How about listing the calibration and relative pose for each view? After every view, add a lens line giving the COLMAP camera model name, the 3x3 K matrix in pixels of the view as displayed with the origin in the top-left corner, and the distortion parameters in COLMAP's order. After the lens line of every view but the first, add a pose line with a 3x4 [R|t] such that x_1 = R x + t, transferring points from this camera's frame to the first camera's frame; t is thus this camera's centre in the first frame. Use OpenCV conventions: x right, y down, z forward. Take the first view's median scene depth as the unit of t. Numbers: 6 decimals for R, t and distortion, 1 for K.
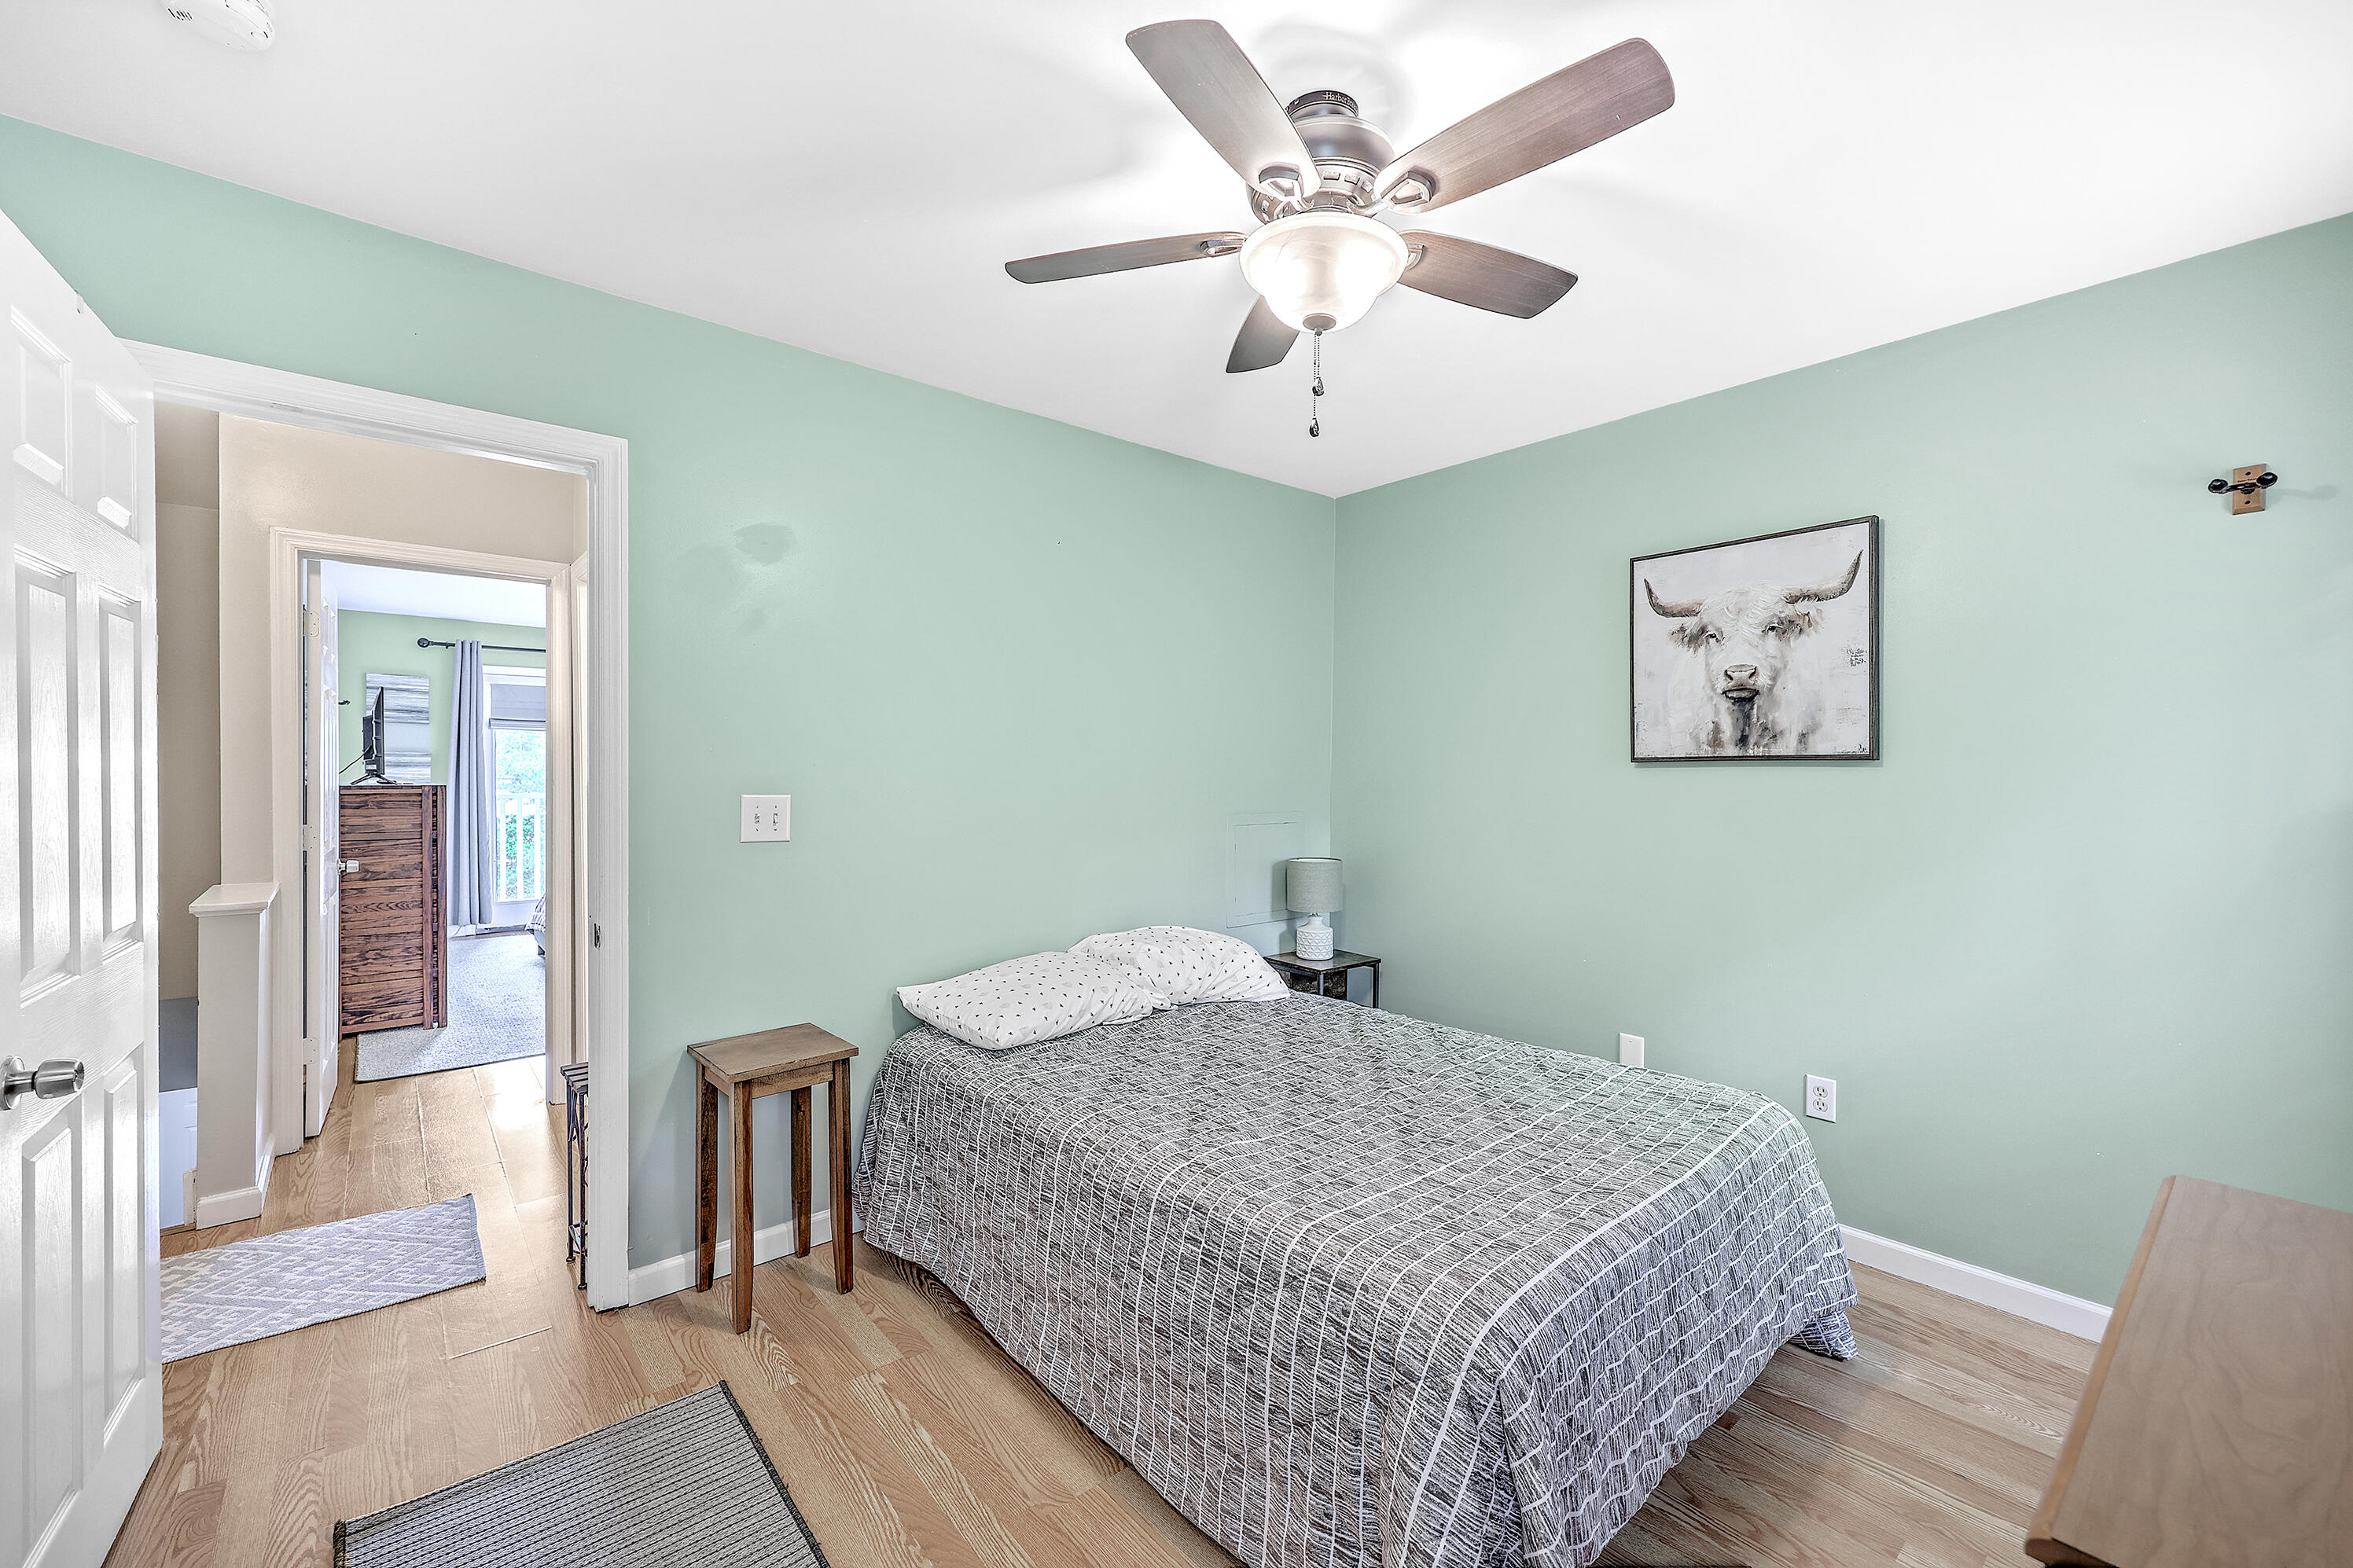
lens RADIAL K [[951.6, 0, 1180.1], [0, 951.6, 771.9], [0, 0, 1]] dist [0.001028, 0.000077]
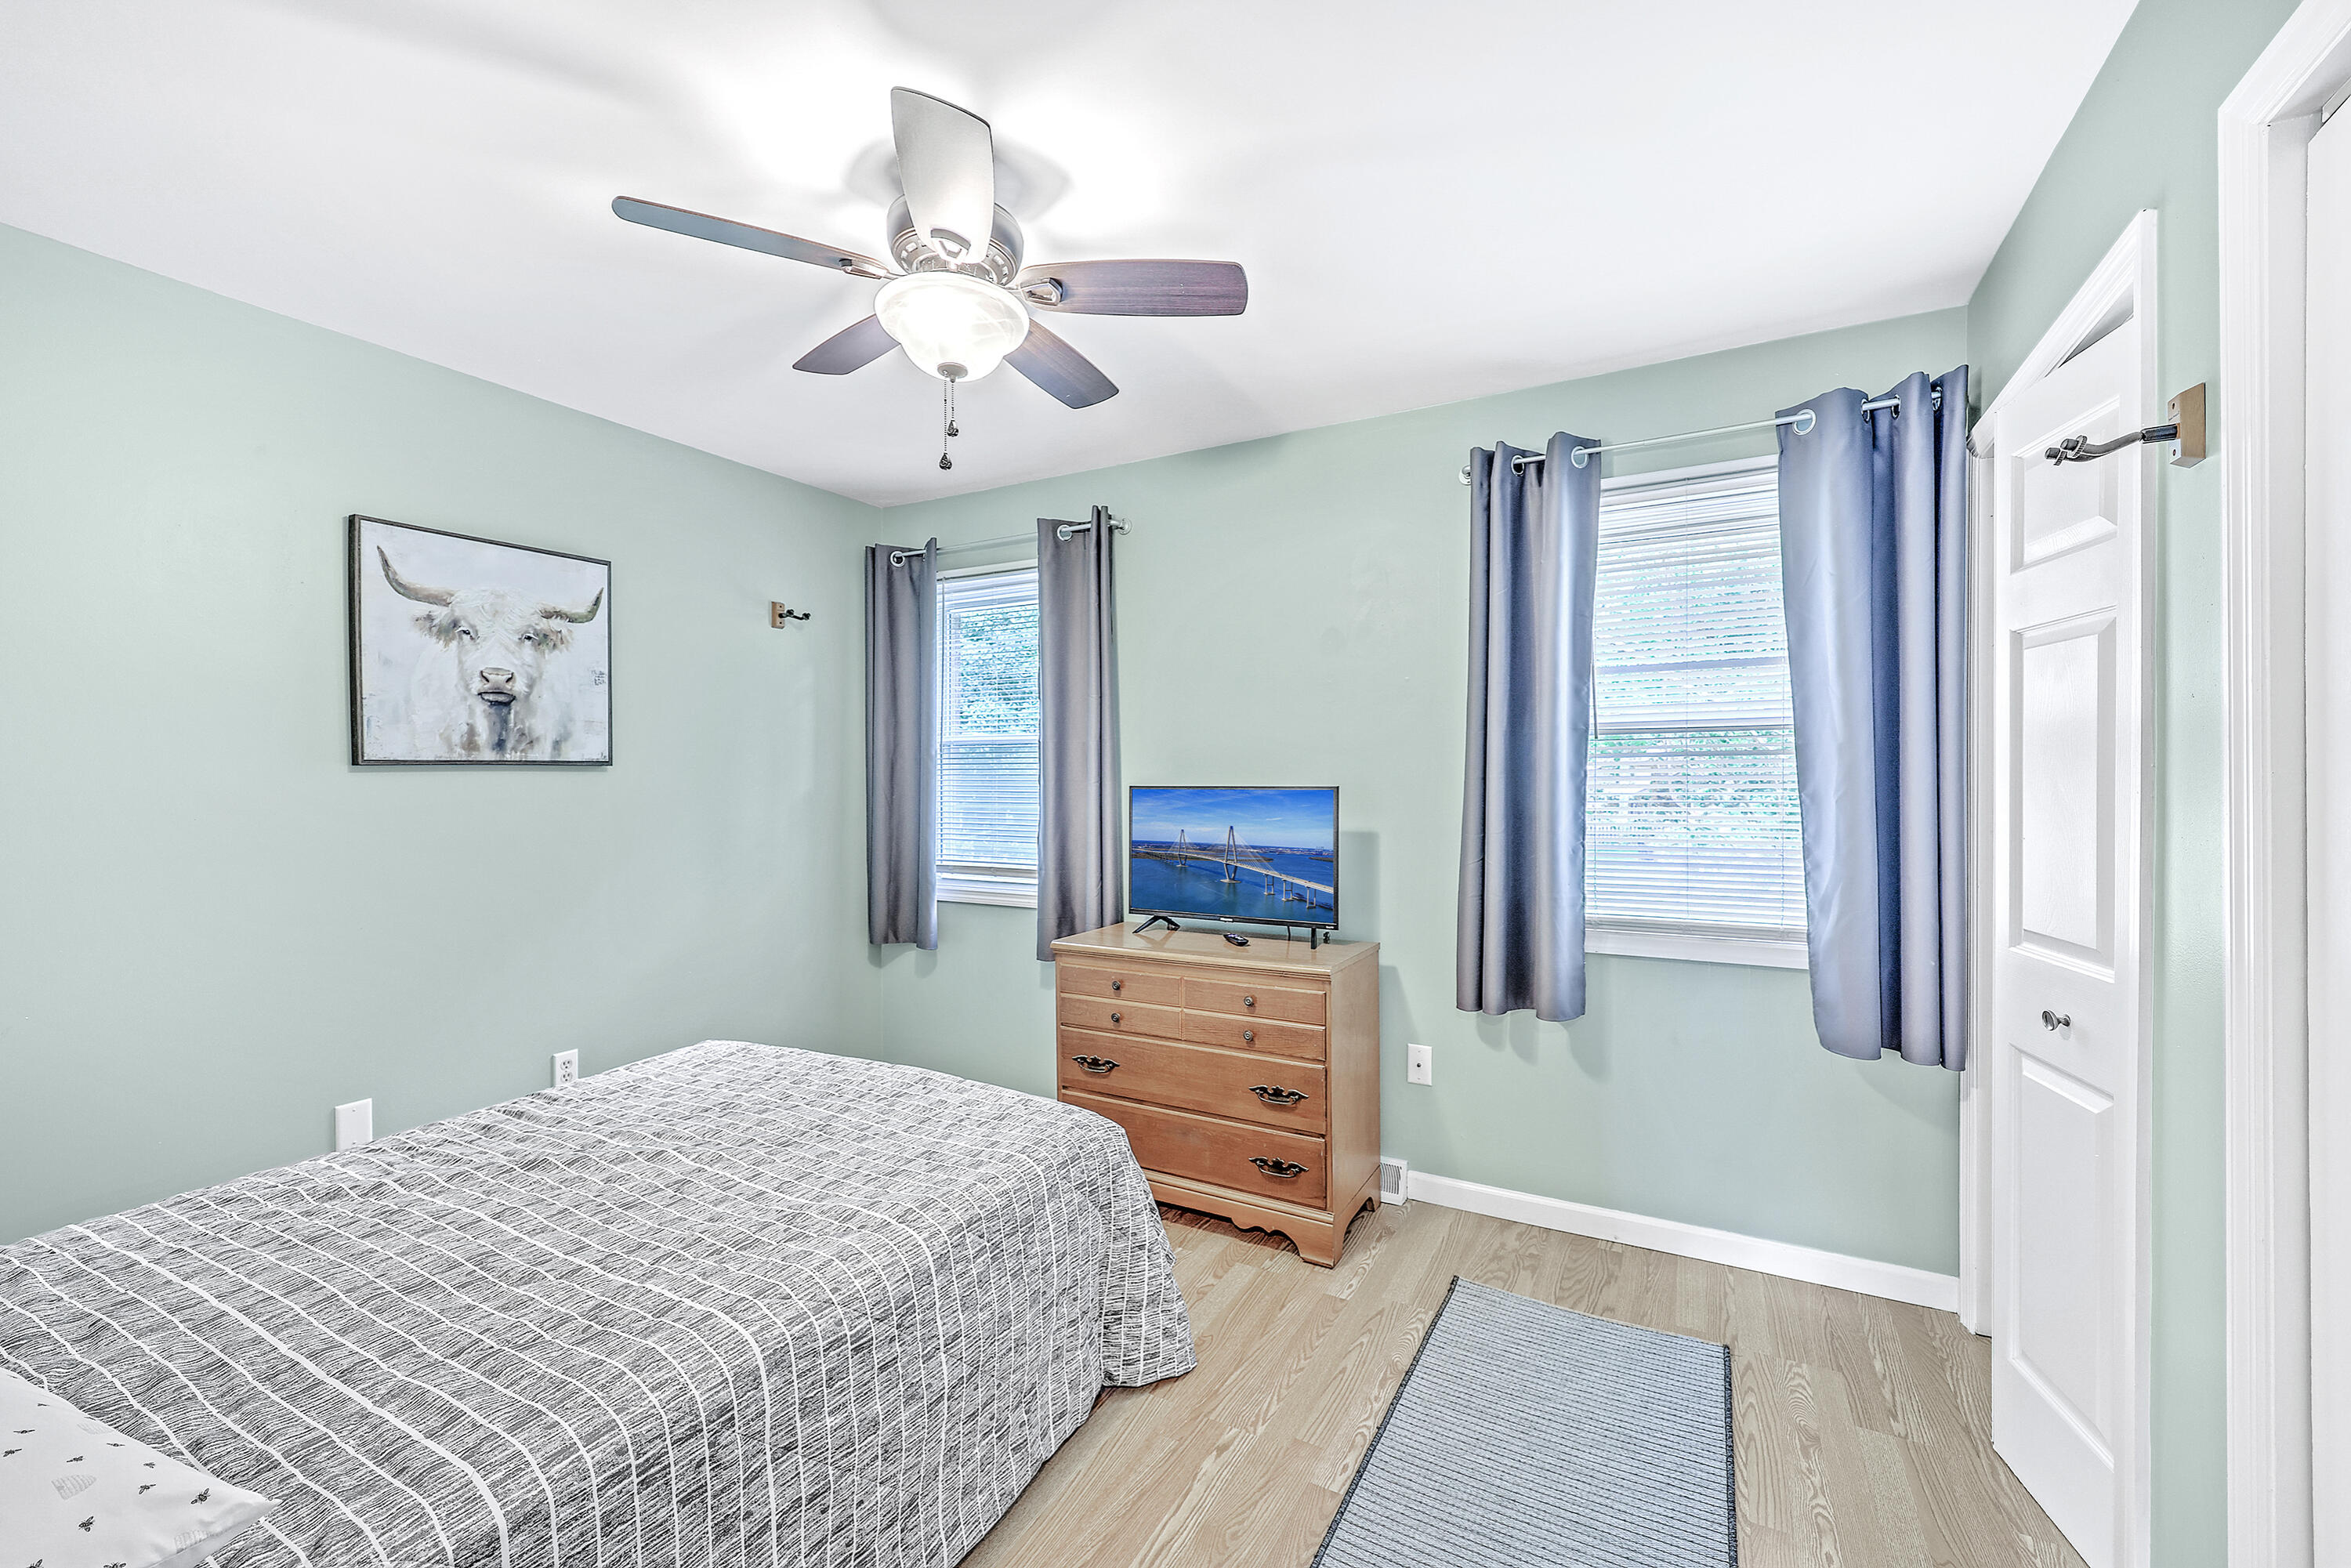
lens RADIAL K [[950.9, 0, 1183.1], [0, 950.9, 778.3], [0, 0, 1]] dist [0.001028, 0.000077]
pose [[-0.368004, -0.006040, 0.929805, -0.602211], [0.002037, 0.999971, 0.007302, -0.003957], [-0.929822, 0.004581, -0.367981, 0.717106]]
